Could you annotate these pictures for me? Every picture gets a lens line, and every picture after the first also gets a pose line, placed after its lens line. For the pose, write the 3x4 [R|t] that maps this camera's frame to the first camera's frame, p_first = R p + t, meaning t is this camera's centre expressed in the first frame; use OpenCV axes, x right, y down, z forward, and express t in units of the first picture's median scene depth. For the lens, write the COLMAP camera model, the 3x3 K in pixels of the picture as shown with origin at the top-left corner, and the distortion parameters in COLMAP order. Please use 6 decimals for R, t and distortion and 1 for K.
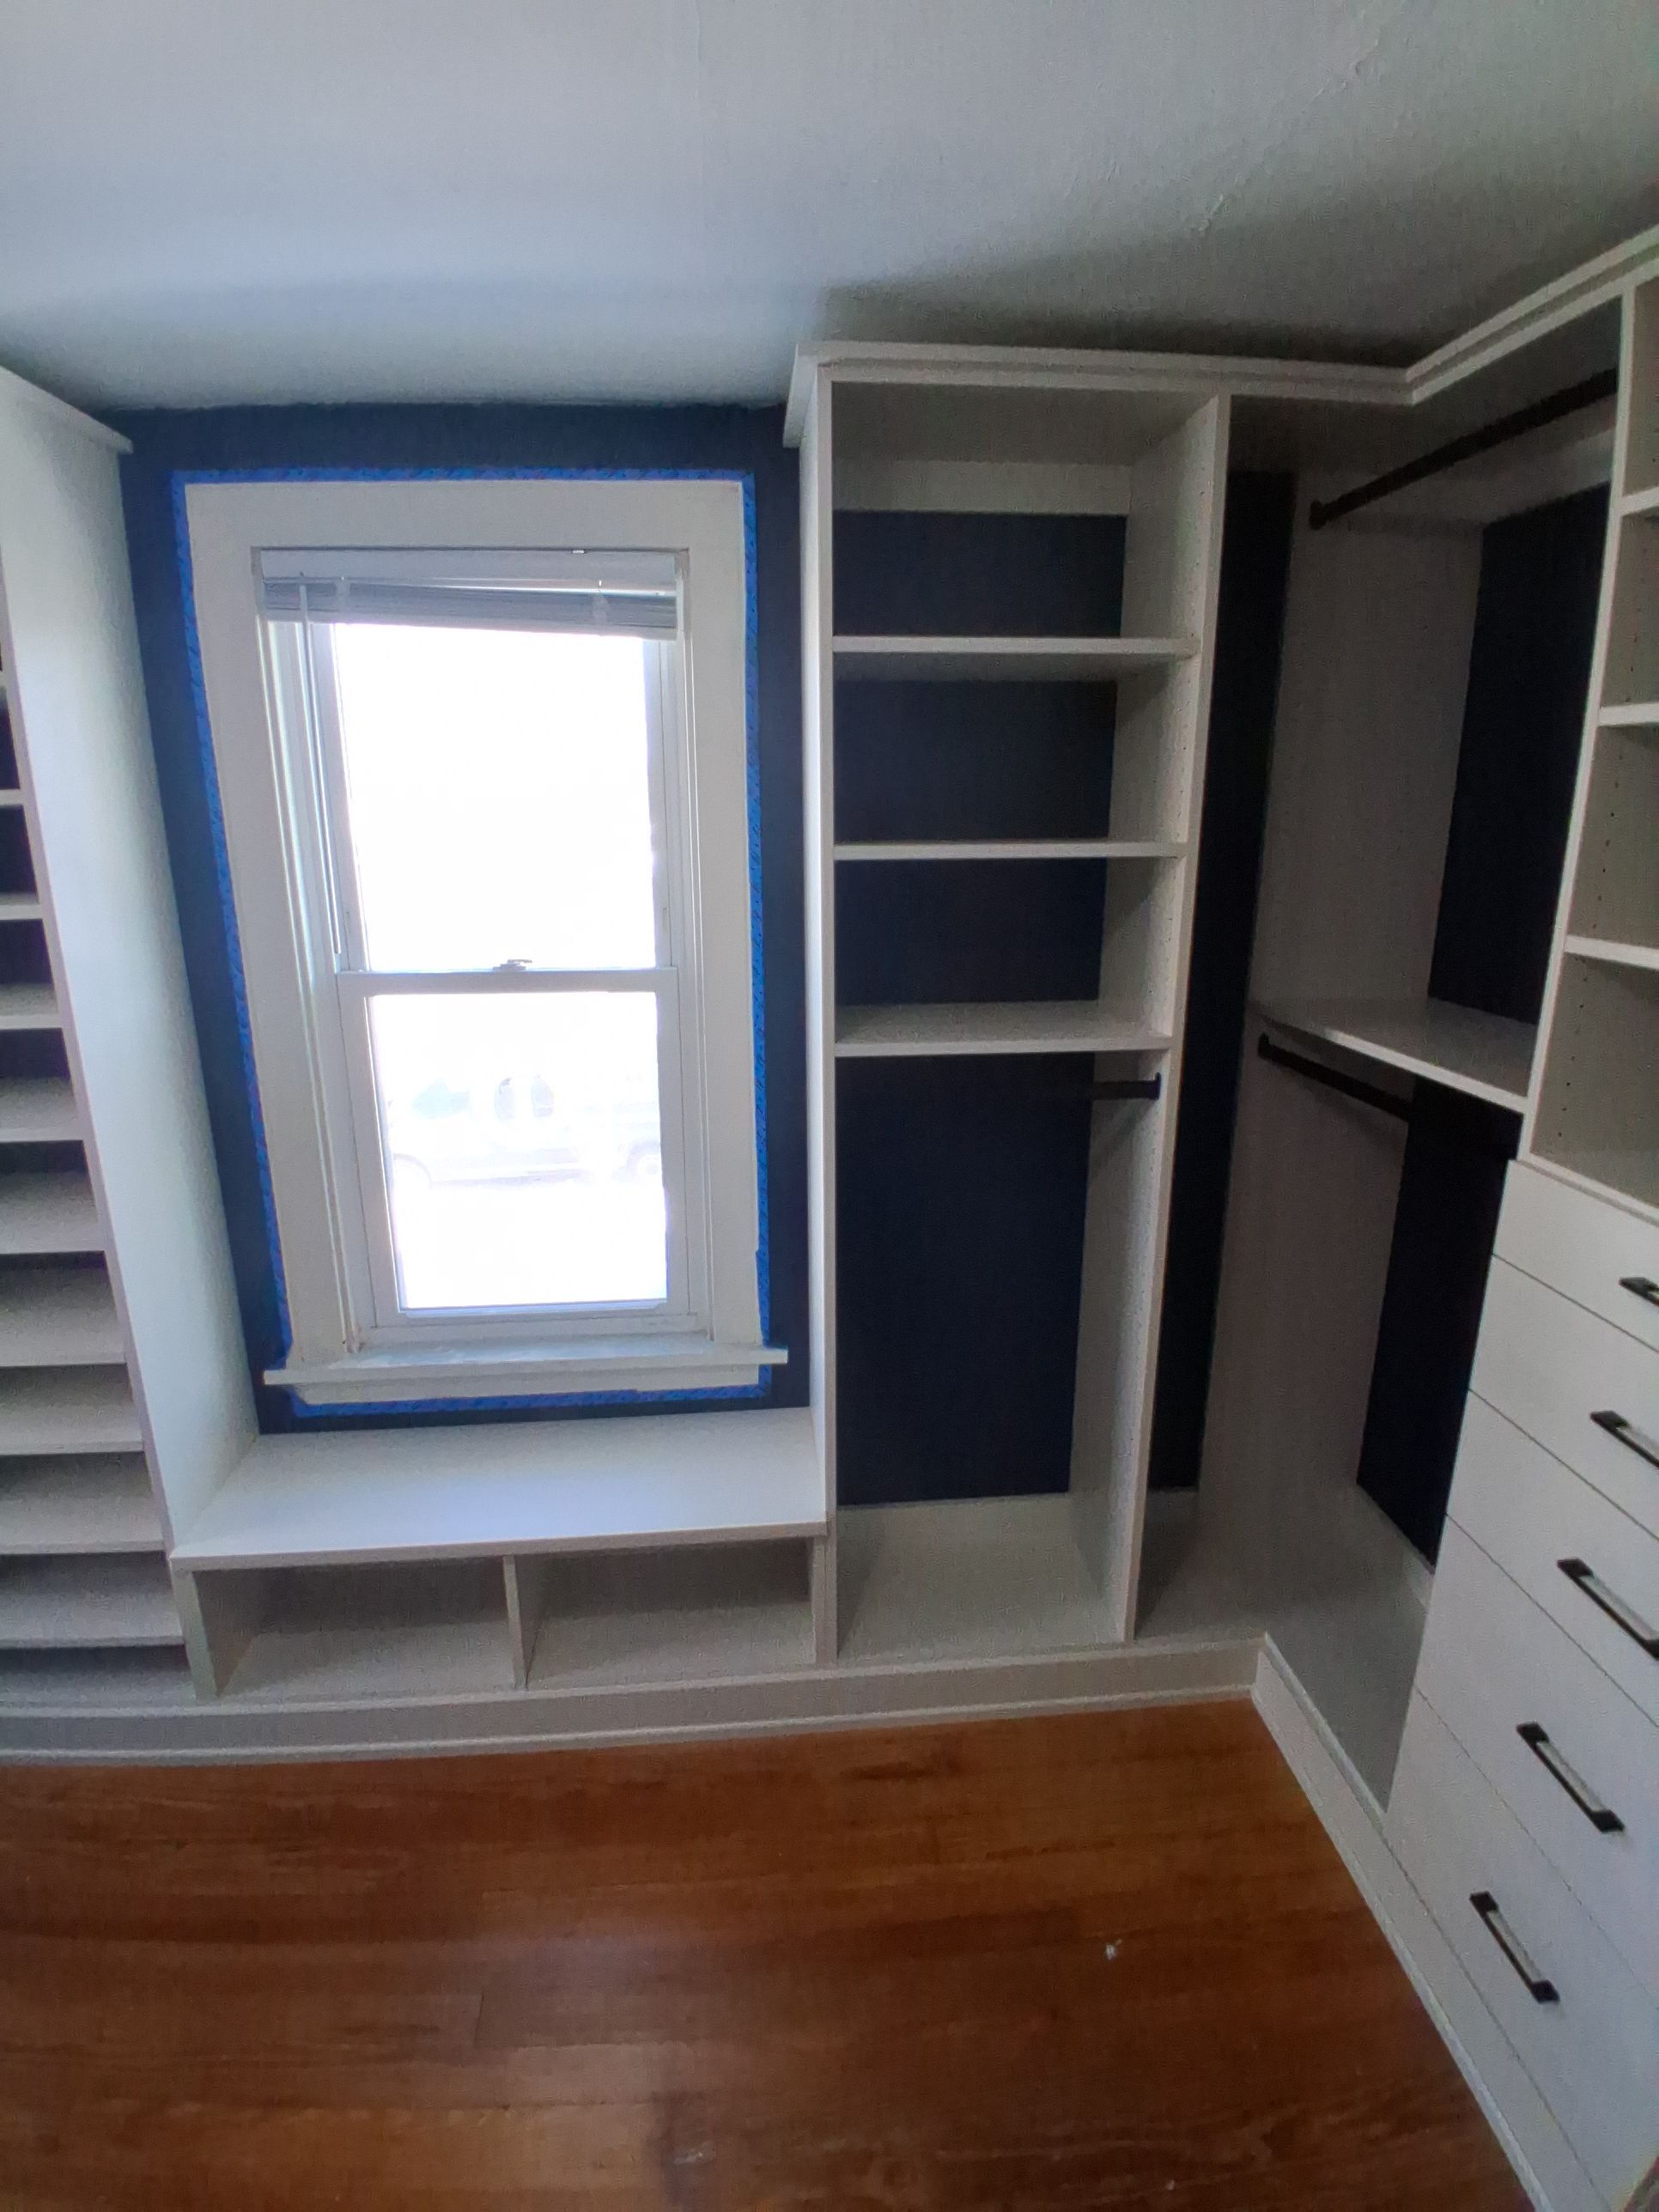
lens RADIAL K [[1121.1, 0, 815.4], [0, 1121.1, 1113.7], [0, 0, 1]] dist [0.031781, -0.065498]
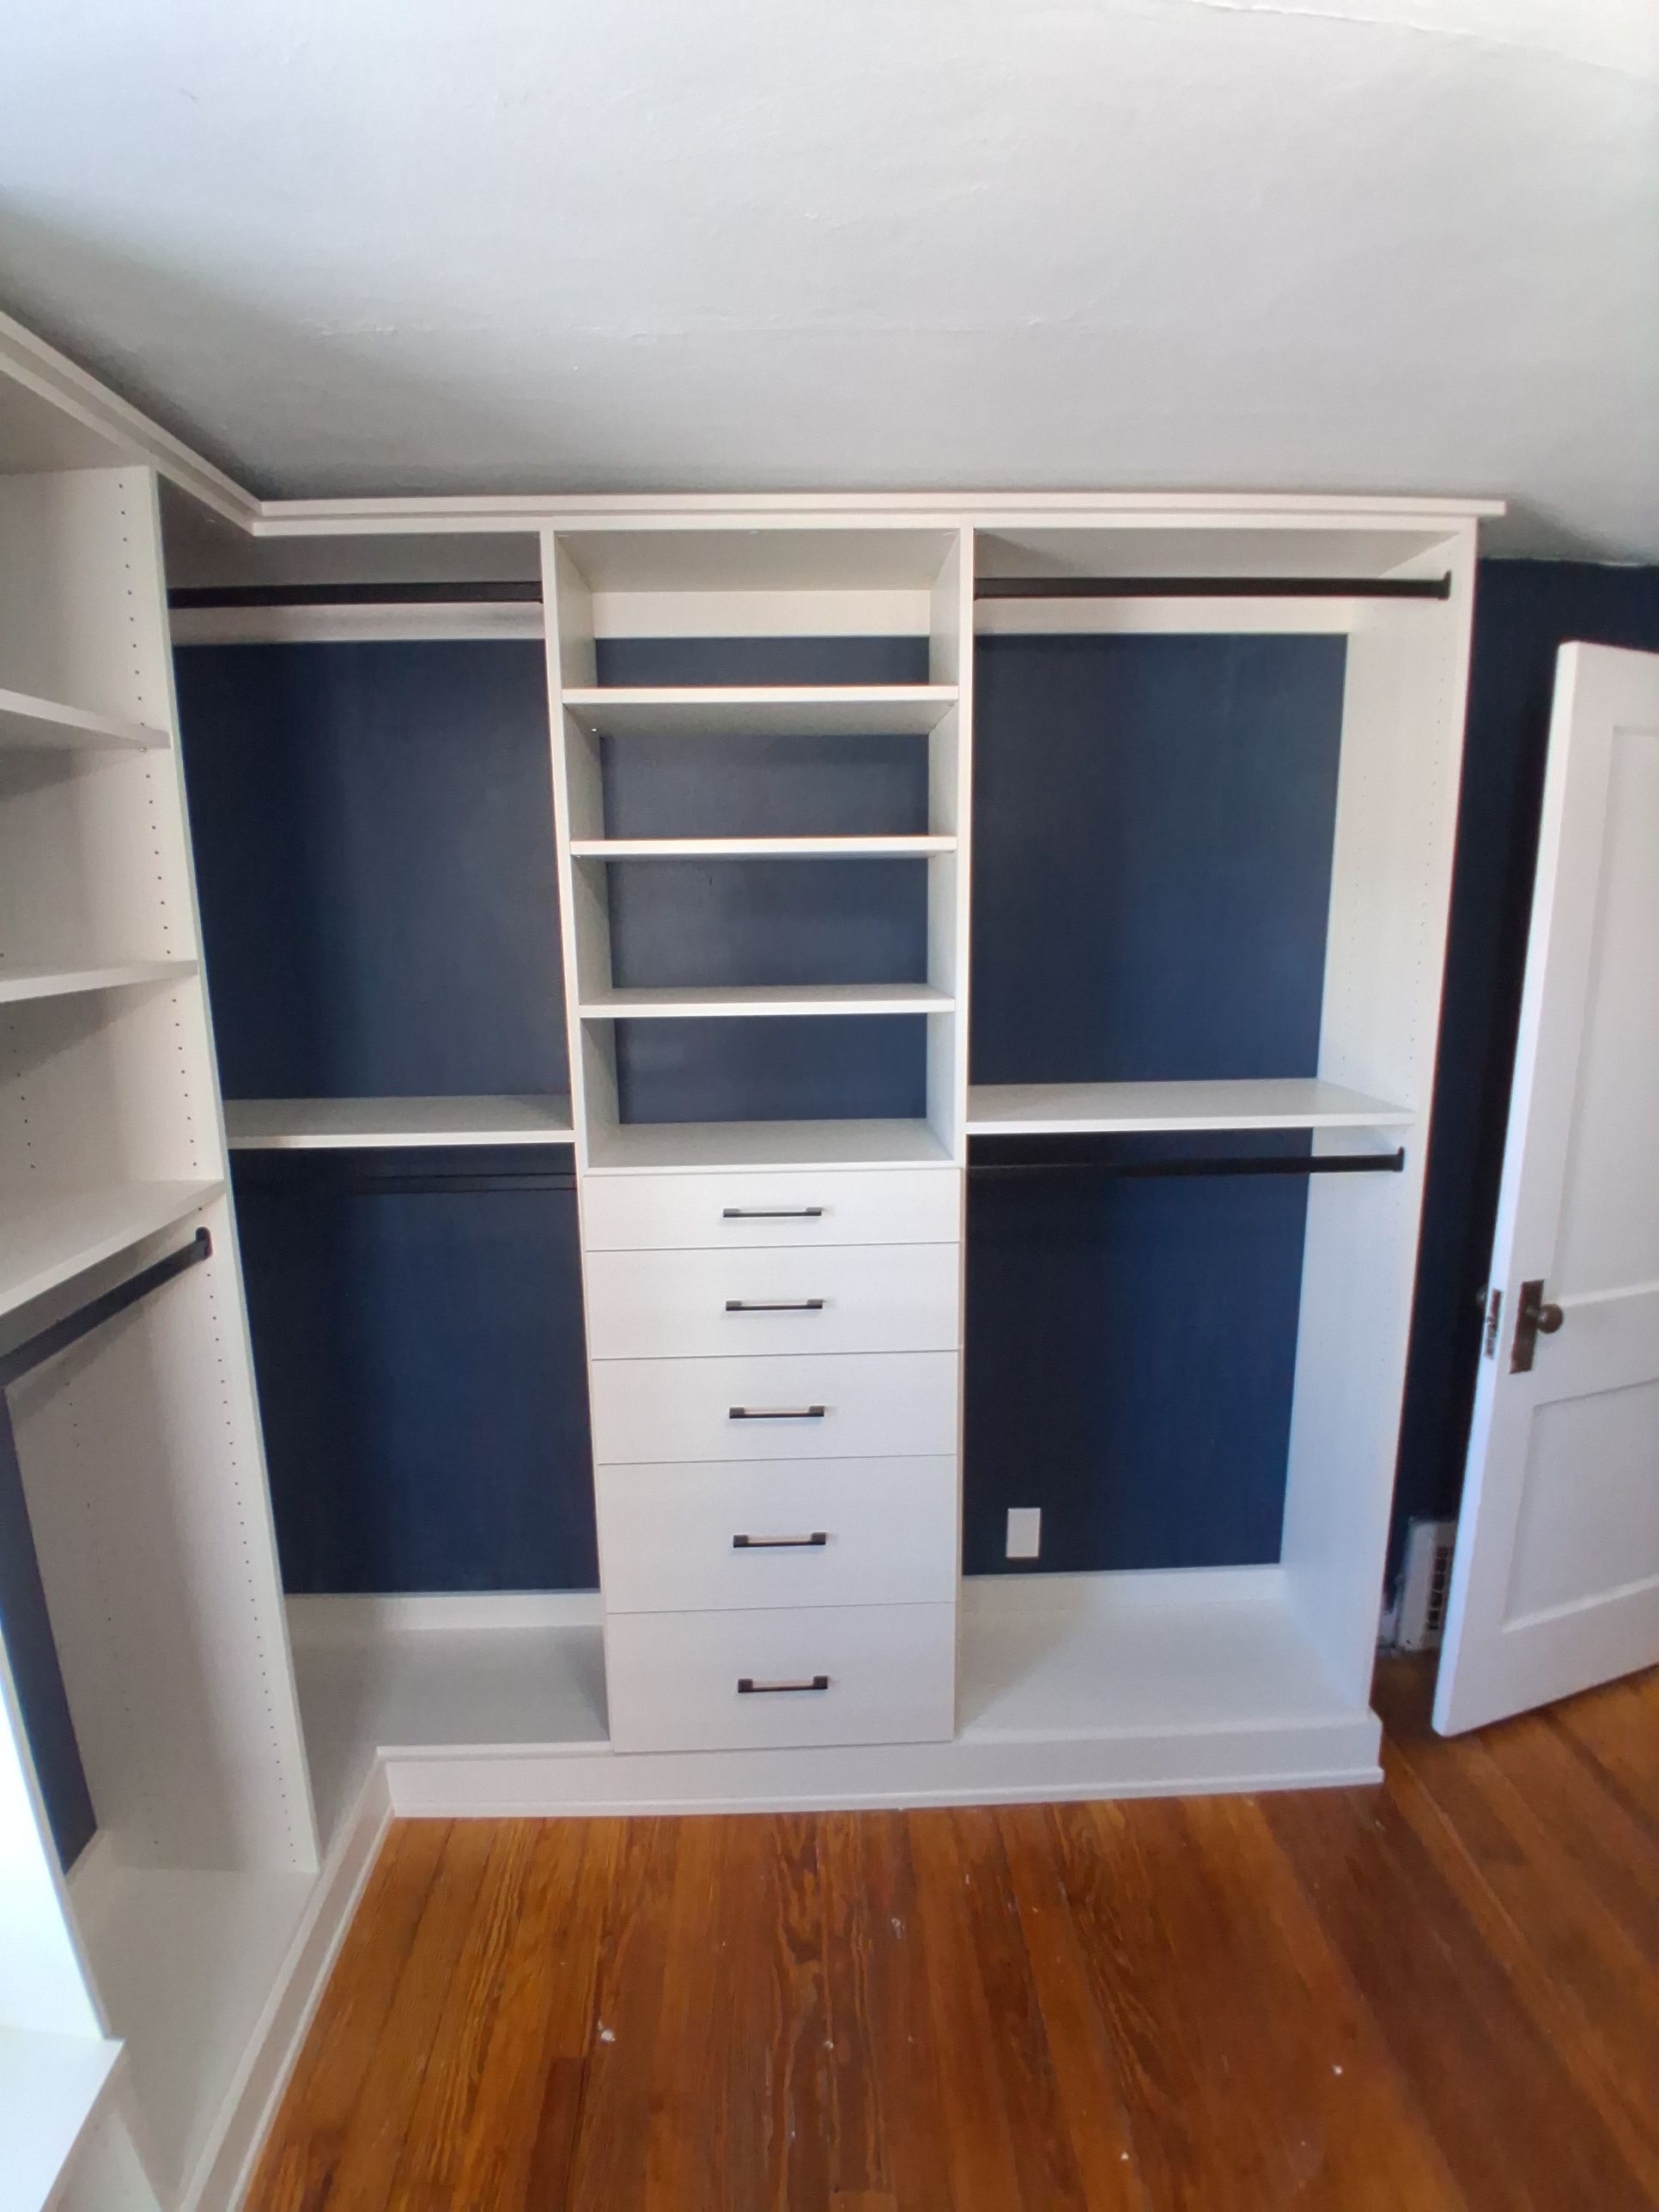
lens RADIAL K [[1121.1, 0, 815.4], [0, 1121.1, 1113.7], [0, 0, 1]] dist [0.031781, -0.065498]
pose [[0.034502, -0.182937, 0.982519, -0.655470], [0.270388, 0.948149, 0.167043, -0.176030], [-0.962133, 0.259898, 0.082177, 0.618070]]
